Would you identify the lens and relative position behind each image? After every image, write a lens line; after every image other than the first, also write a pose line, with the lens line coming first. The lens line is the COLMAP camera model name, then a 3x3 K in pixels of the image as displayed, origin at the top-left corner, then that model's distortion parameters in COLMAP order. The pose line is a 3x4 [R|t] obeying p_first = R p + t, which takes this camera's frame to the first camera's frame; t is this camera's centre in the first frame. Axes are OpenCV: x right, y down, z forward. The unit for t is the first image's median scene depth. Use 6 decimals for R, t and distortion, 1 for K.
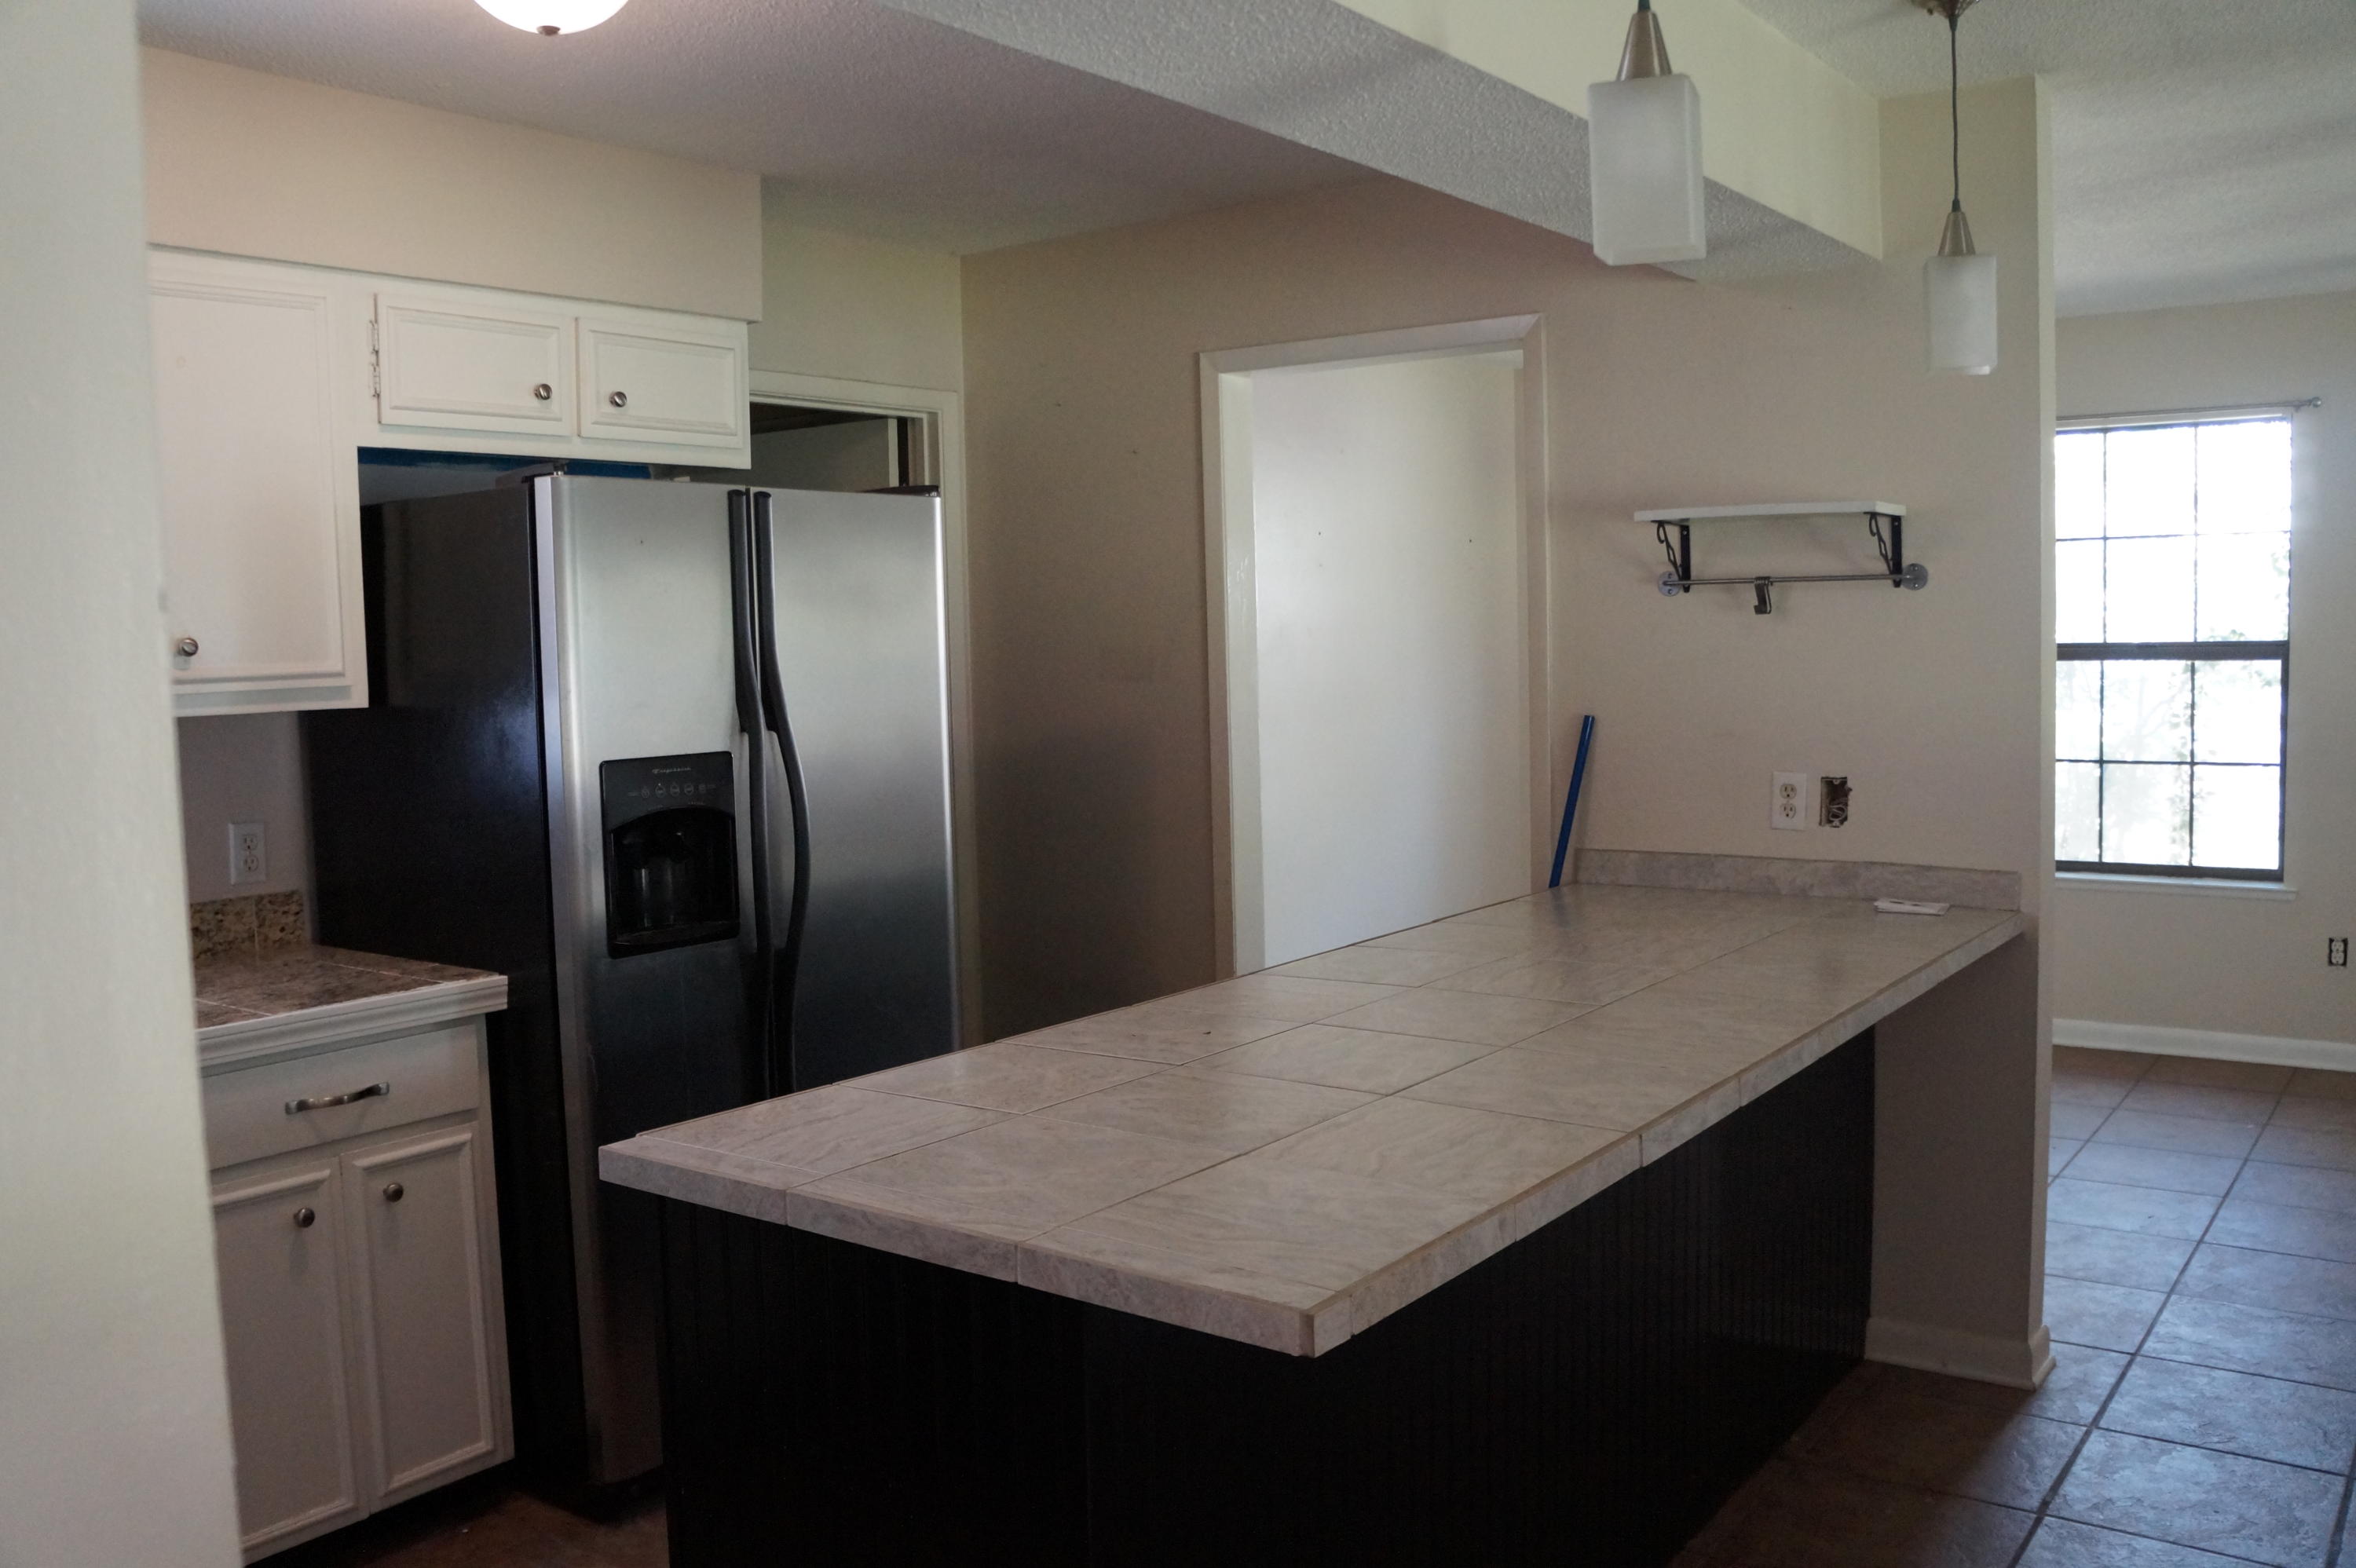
lens RADIAL K [[1980.6, 0, 1179.3], [0, 1980.6, 784.6], [0, 0, 1]] dist [-0.141037, 0.101591]
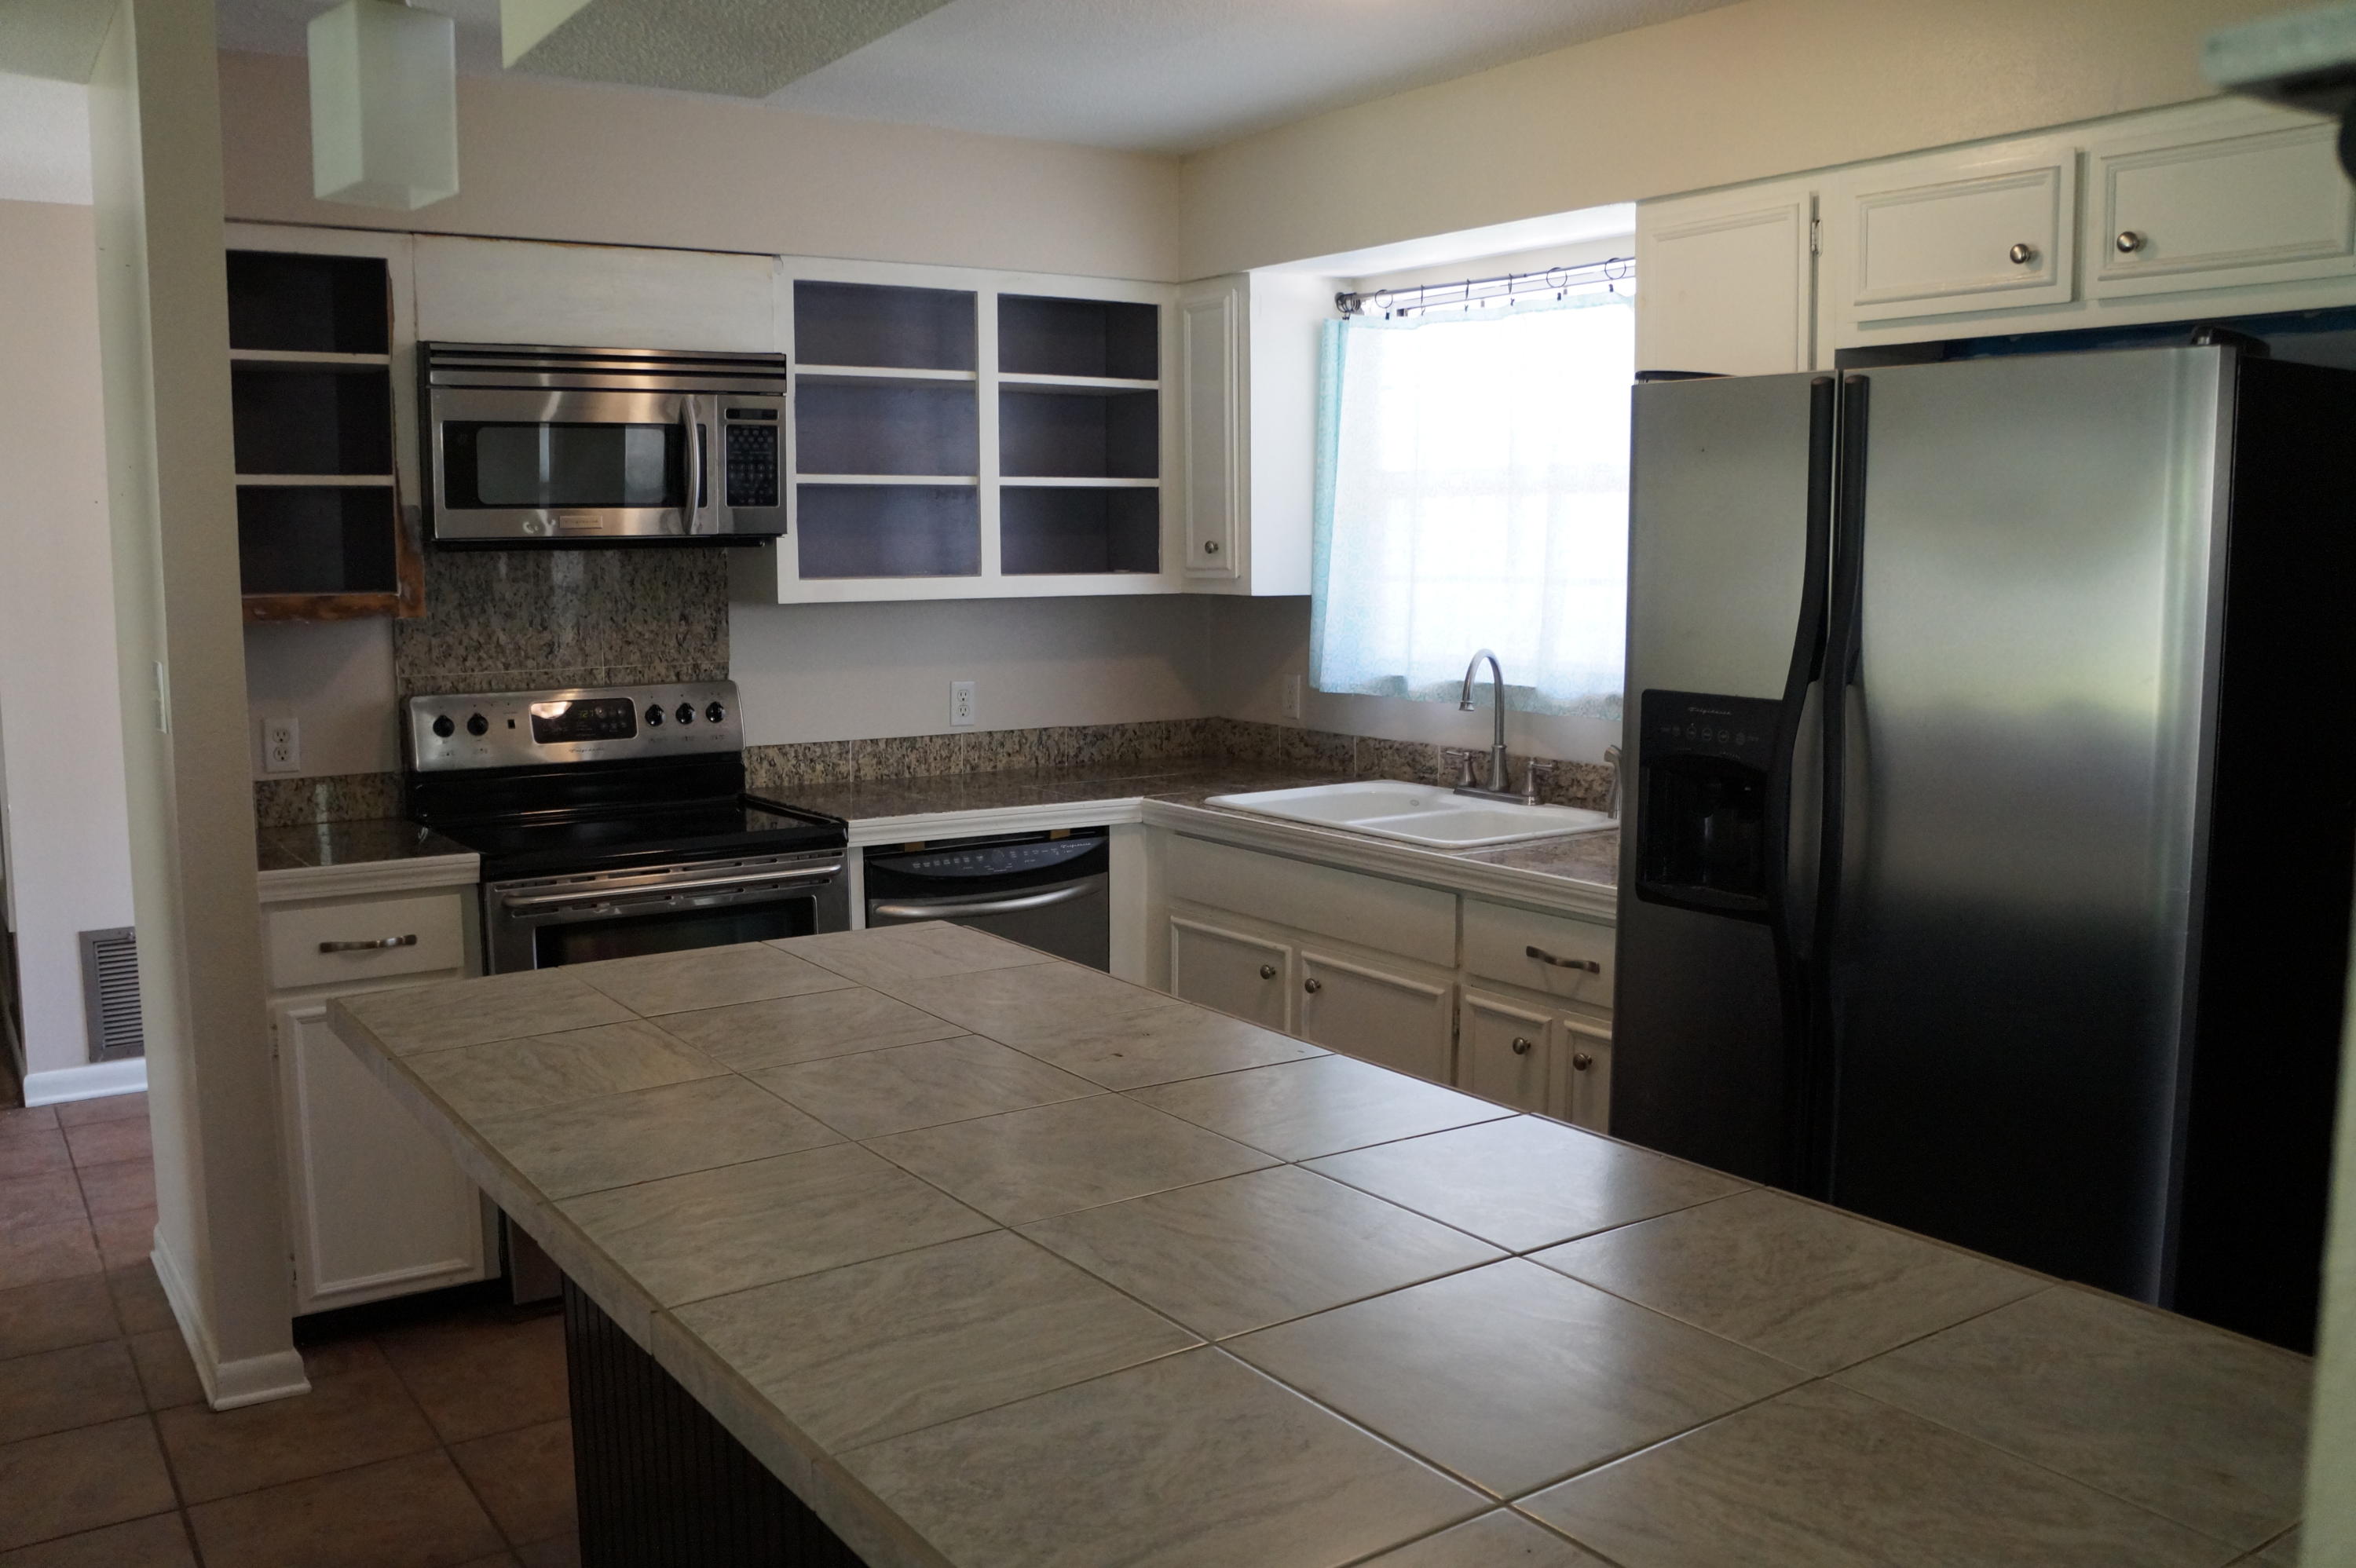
lens RADIAL K [[1980.6, 0, 1180.8], [0, 1980.6, 783.6], [0, 0, 1]] dist [-0.141037, 0.101591]
pose [[-0.330150, 0.137407, -0.933874, 0.668726], [-0.061022, 0.984172, 0.166381, -0.111347], [0.941954, 0.111917, -0.316539, 1.102415]]
